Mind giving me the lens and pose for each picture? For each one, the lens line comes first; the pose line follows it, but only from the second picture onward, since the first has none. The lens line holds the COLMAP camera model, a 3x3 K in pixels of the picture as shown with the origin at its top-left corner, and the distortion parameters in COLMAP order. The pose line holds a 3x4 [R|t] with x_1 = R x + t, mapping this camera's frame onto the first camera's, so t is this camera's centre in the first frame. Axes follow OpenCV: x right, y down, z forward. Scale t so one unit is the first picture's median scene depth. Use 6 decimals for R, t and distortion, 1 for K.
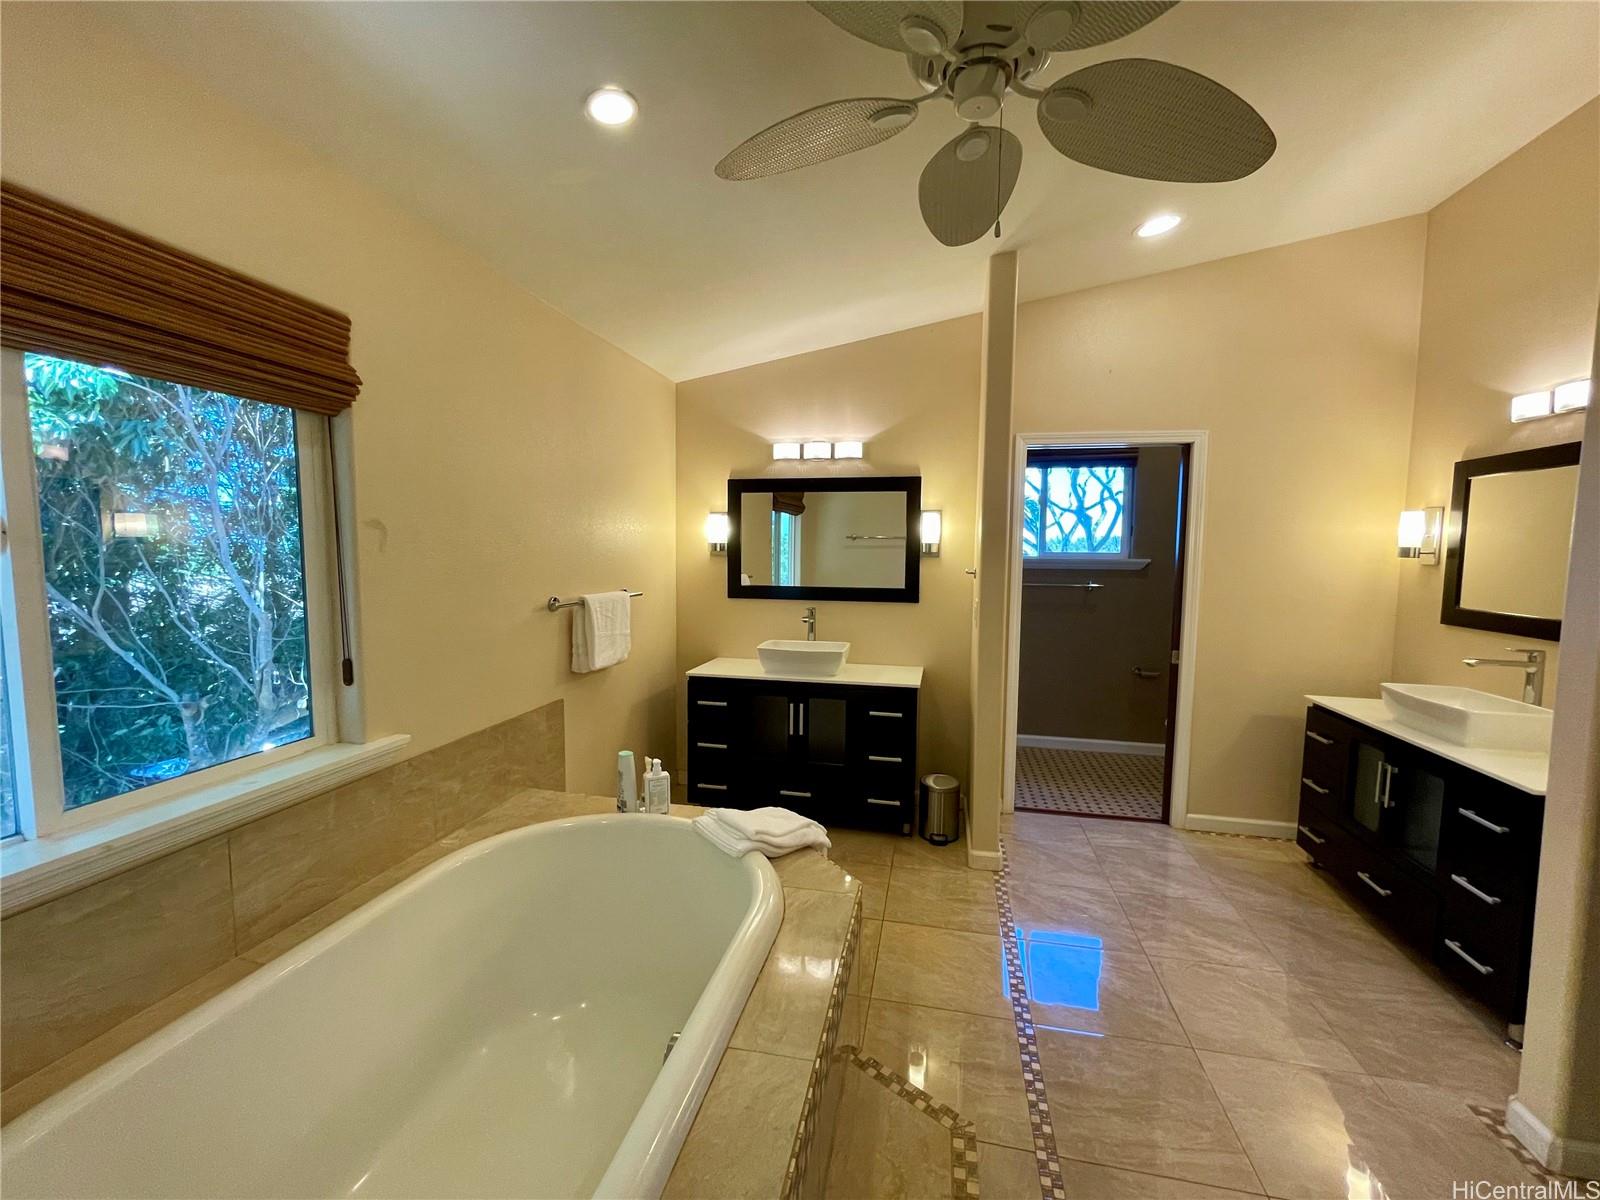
lens RADIAL K [[638.6, 0, 796.2], [0, 638.6, 607.6], [0, 0, 1]] dist [-0.000286, -0.000117]
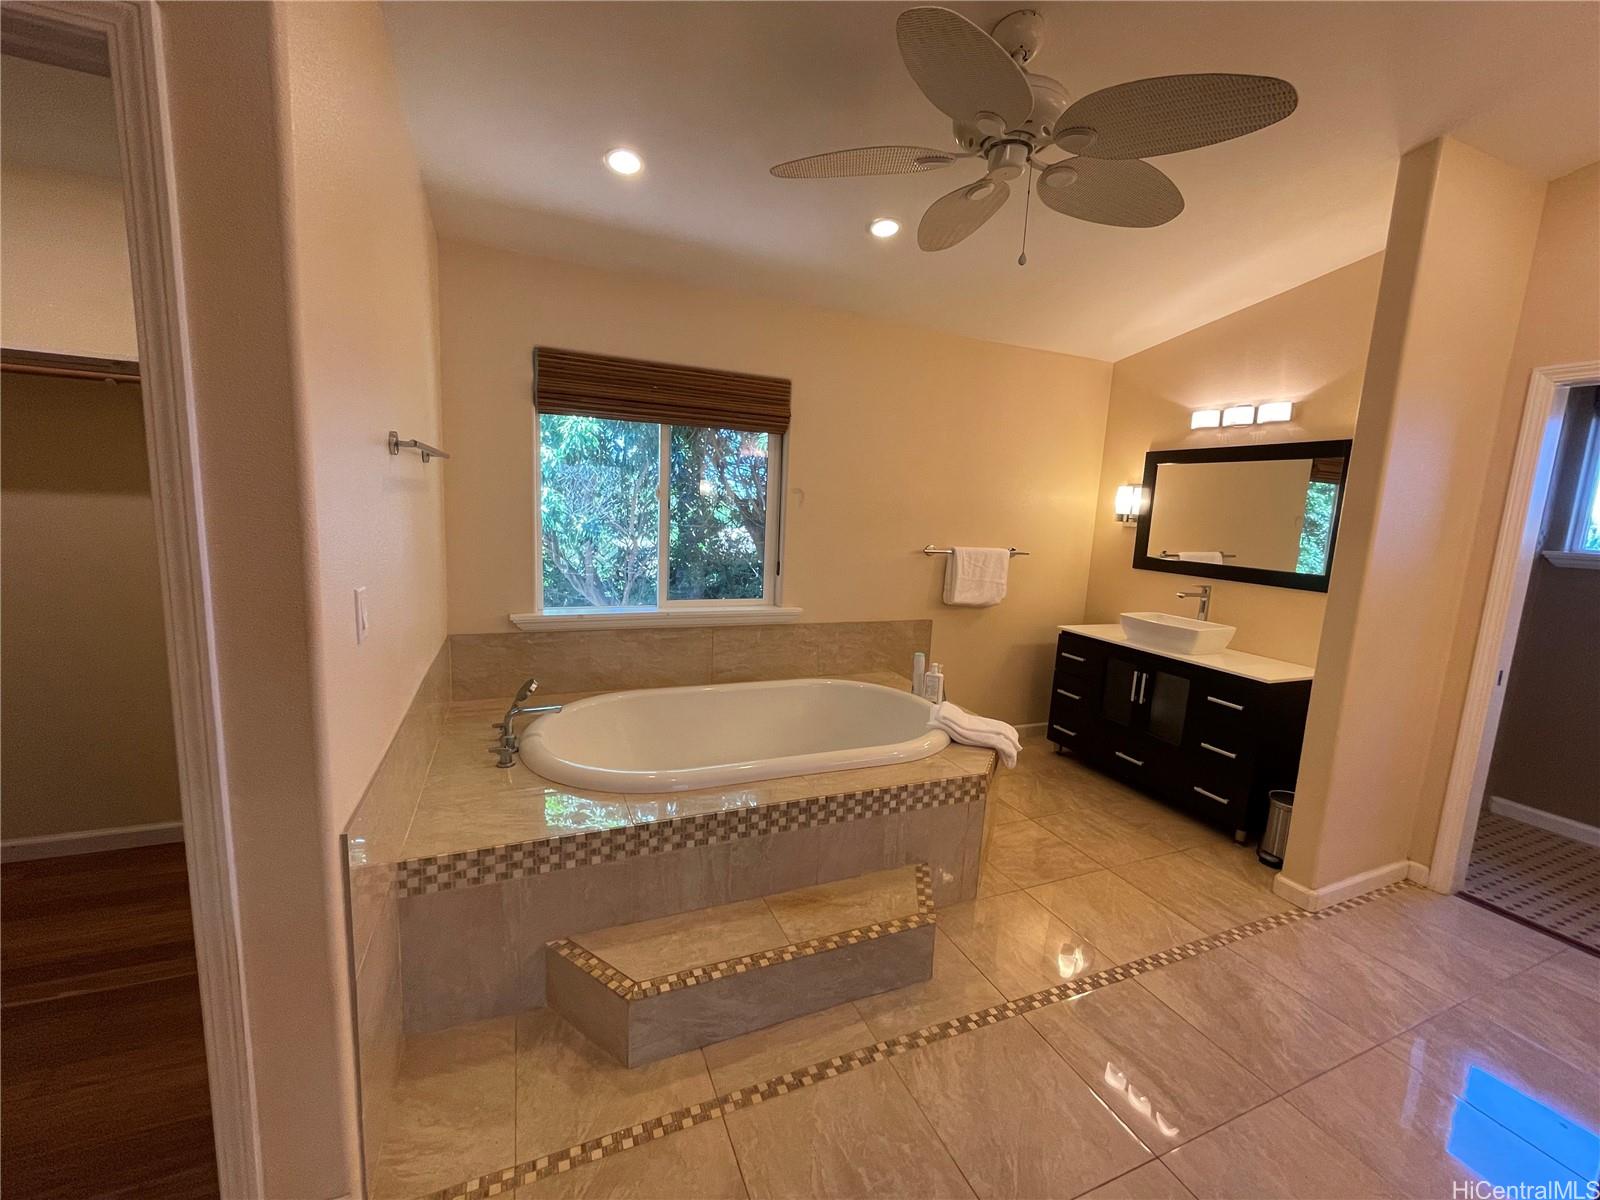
lens RADIAL K [[649.3, 0, 802.4], [0, 649.3, 601.3], [0, 0, 1]] dist [-0.003198, -0.000337]
pose [[0.589649, 0.142155, -0.795051, 0.501590], [-0.117466, 0.989016, 0.089717, 0.008713], [0.799072, 0.040490, 0.599871, -0.058414]]
